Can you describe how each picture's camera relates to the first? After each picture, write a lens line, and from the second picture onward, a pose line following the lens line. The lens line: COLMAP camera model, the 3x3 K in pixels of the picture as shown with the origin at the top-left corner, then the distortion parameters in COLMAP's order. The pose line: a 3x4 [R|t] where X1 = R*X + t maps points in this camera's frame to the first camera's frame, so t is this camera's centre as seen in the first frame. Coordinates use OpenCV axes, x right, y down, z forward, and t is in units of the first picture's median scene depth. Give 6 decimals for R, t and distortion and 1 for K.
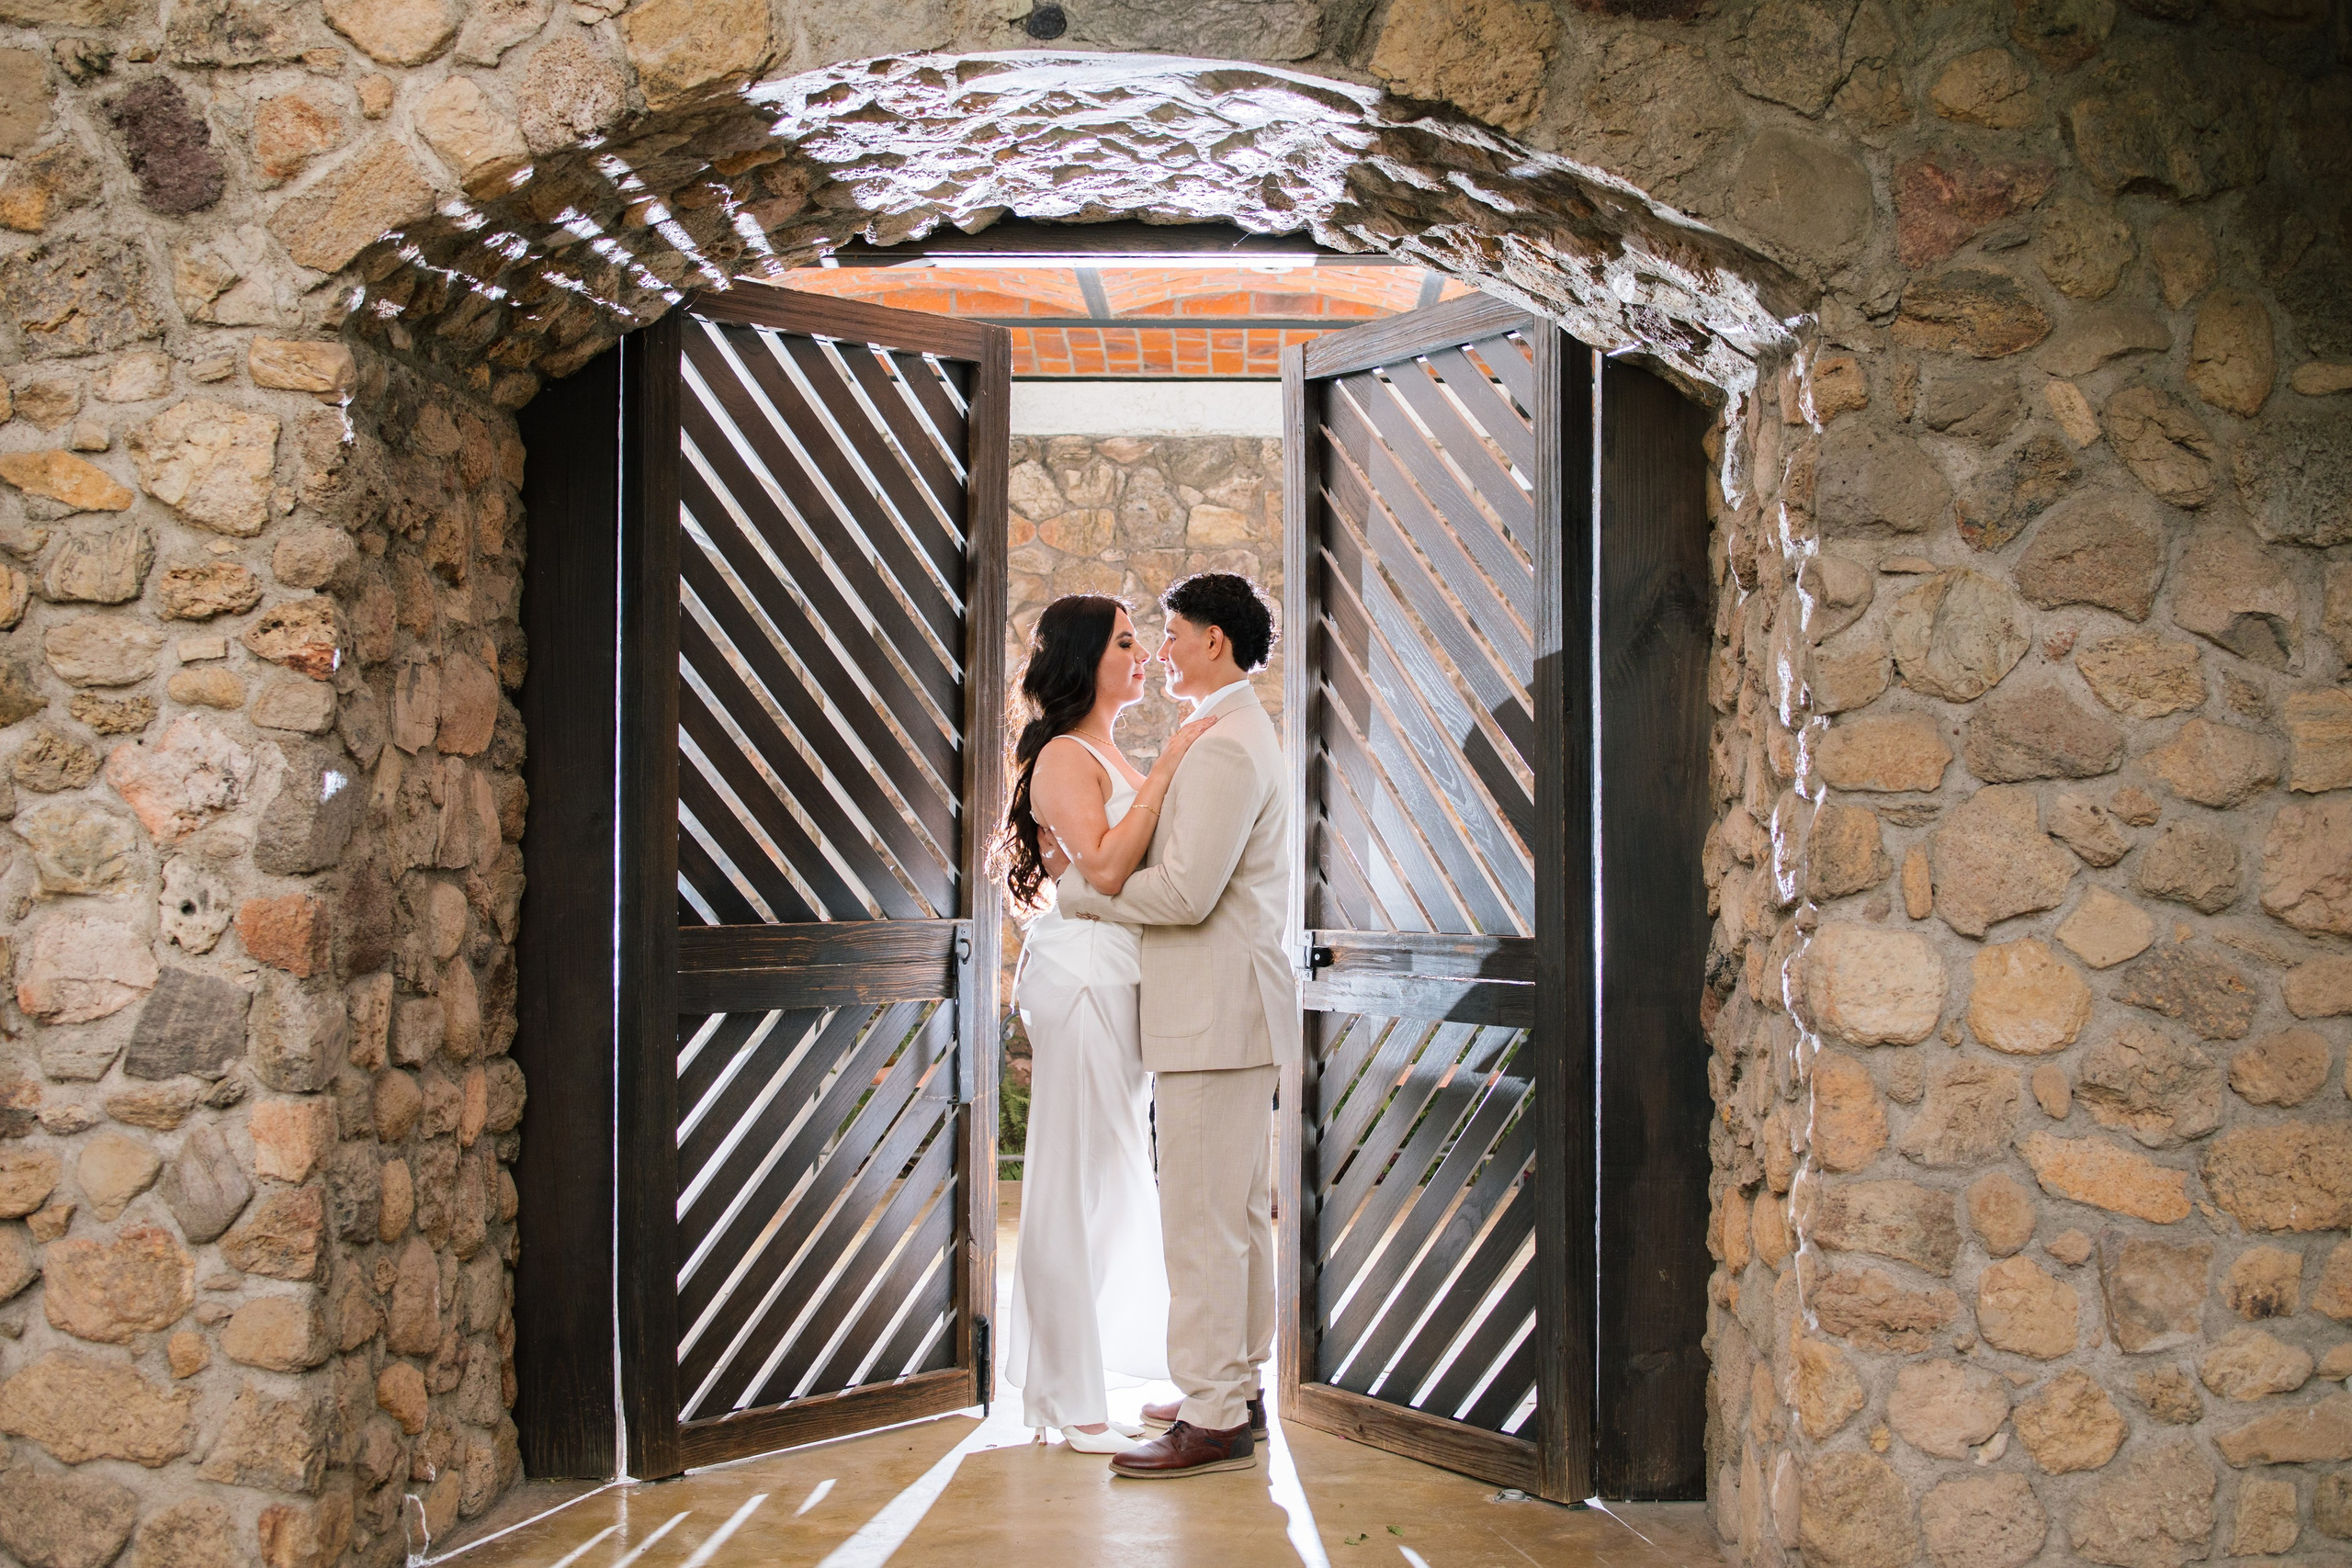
lens RADIAL K [[2351.1, 0, 1253.7], [0, 2351.1, 795.1], [0, 0, 1]] dist [-0.064853, 0.031509]
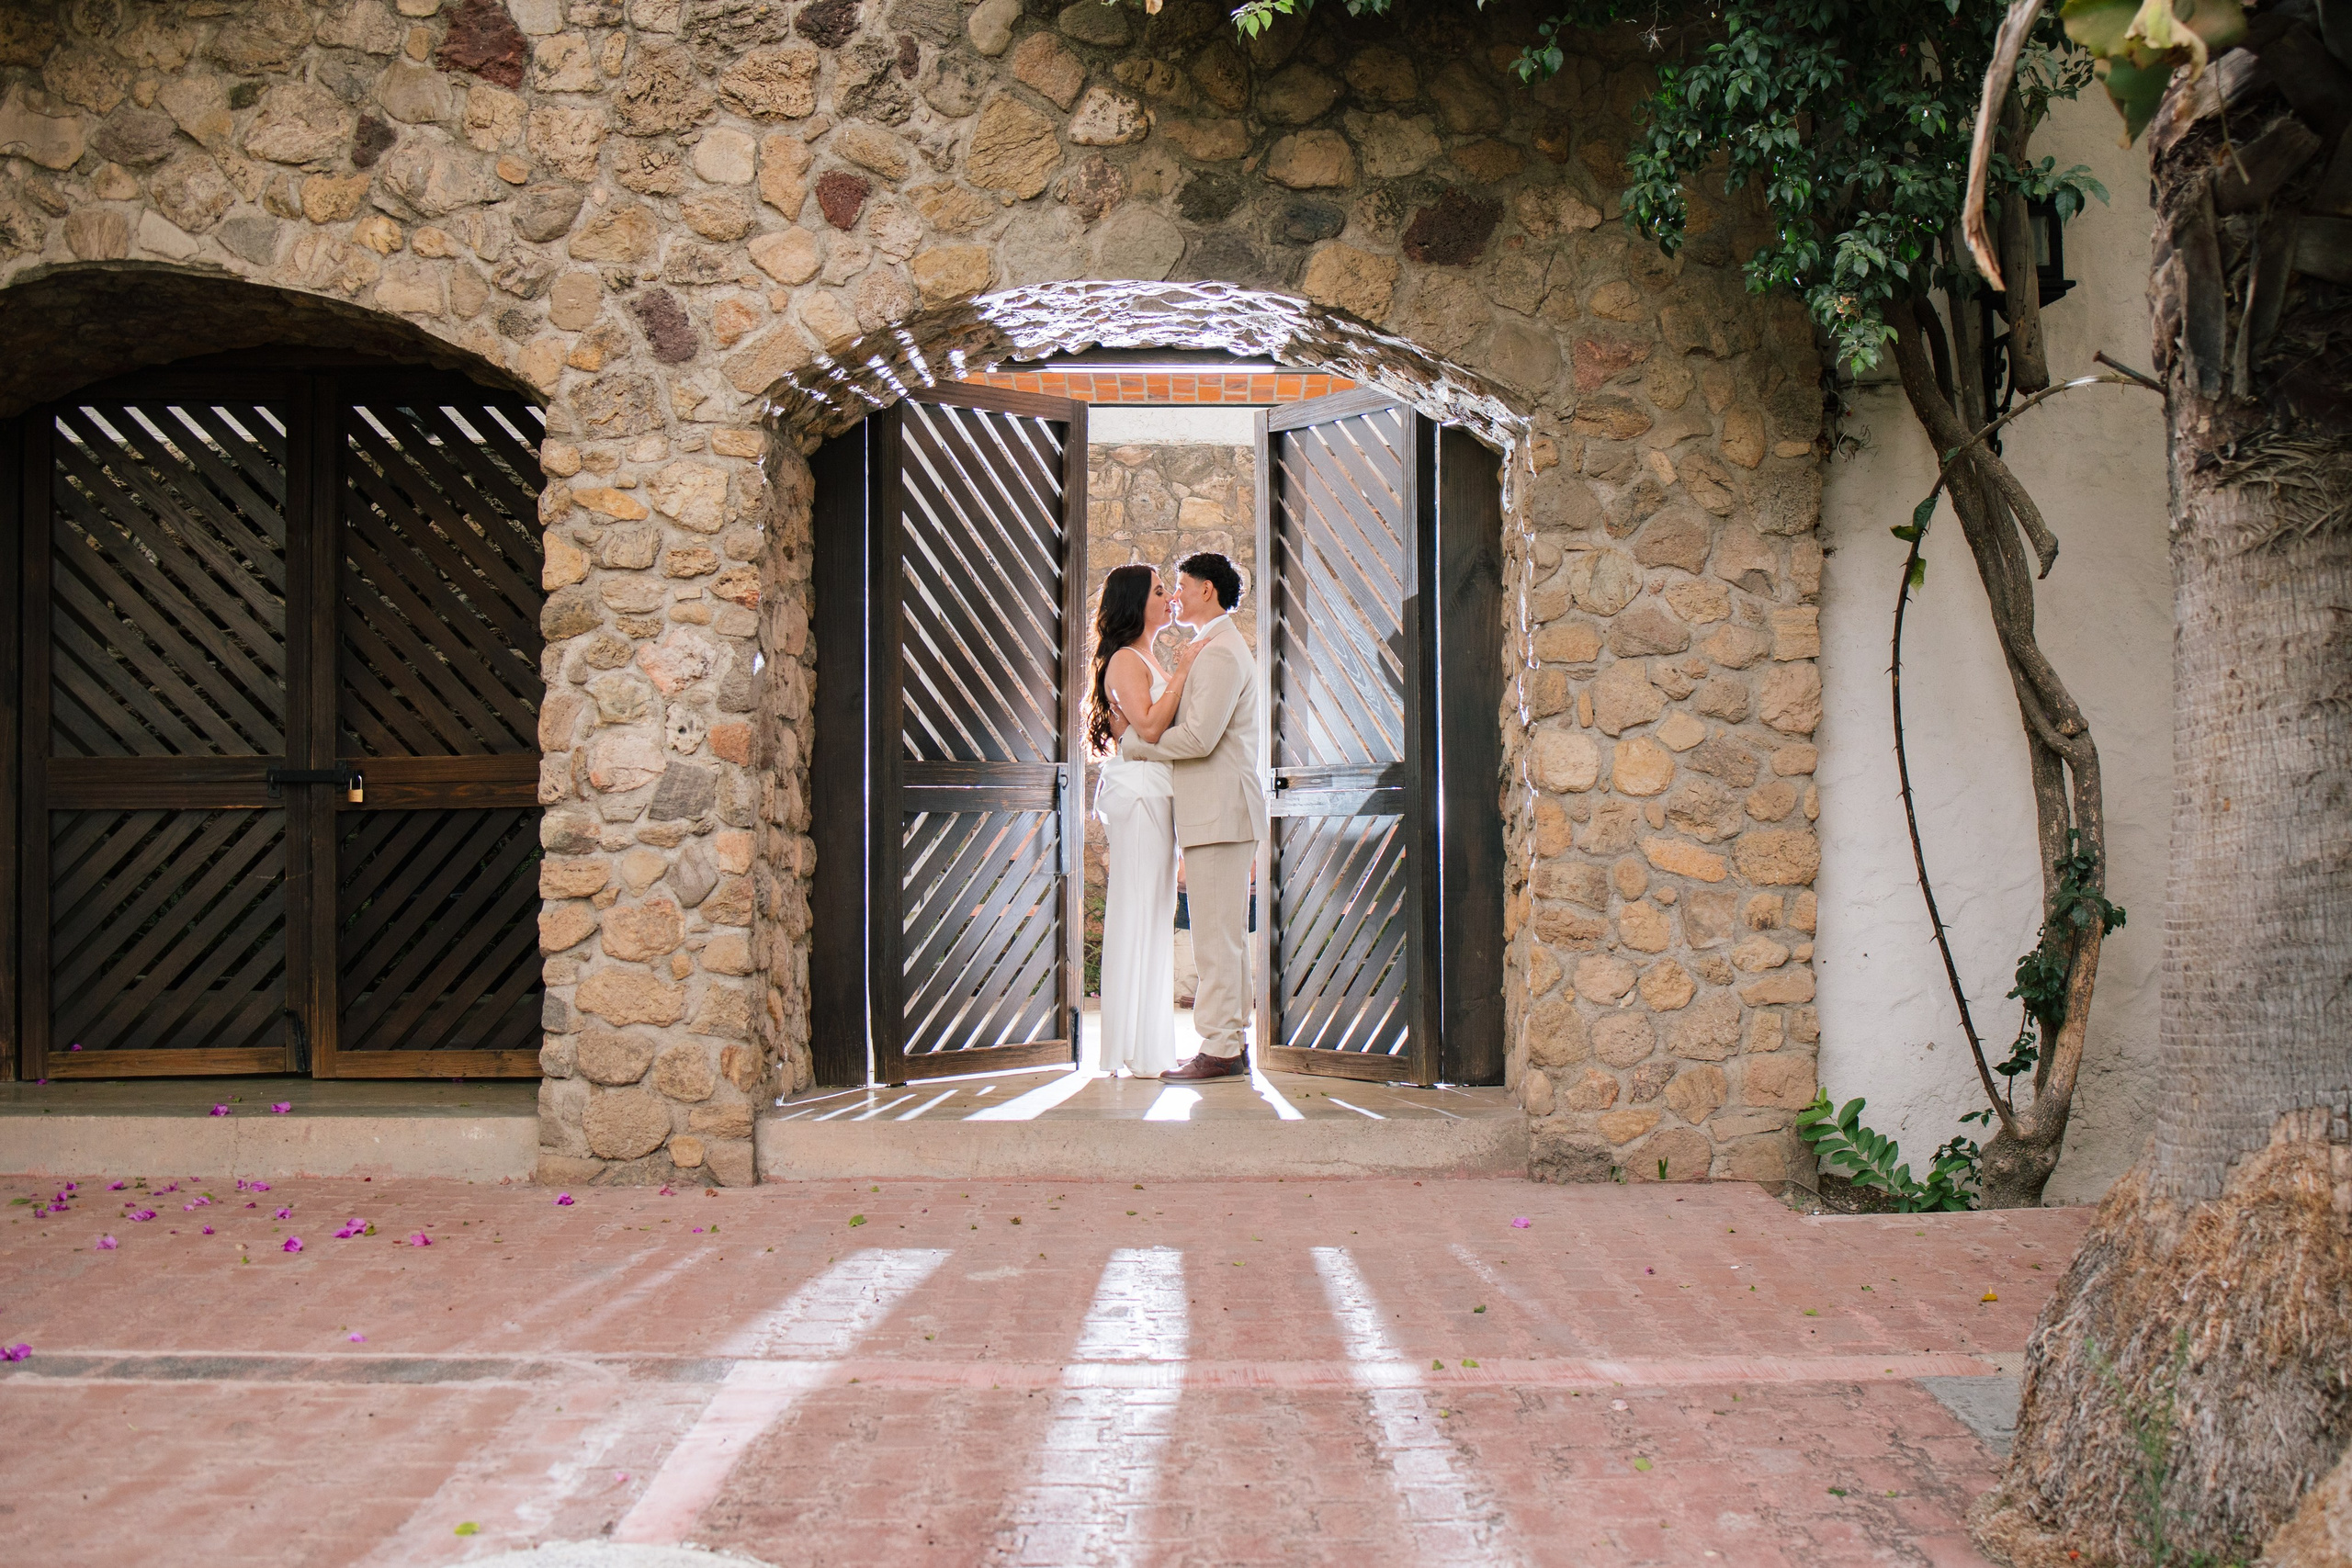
lens RADIAL K [[2460.0, 0, 1314.1], [0, 2460.0, 779.3], [0, 0, 1]] dist [-0.017116, 0.011884]
pose [[0.999122, -0.007684, 0.041178, -0.027020], [0.007636, 0.999970, 0.001312, 0.090166], [-0.041187, -0.000997, 0.999151, -1.022482]]
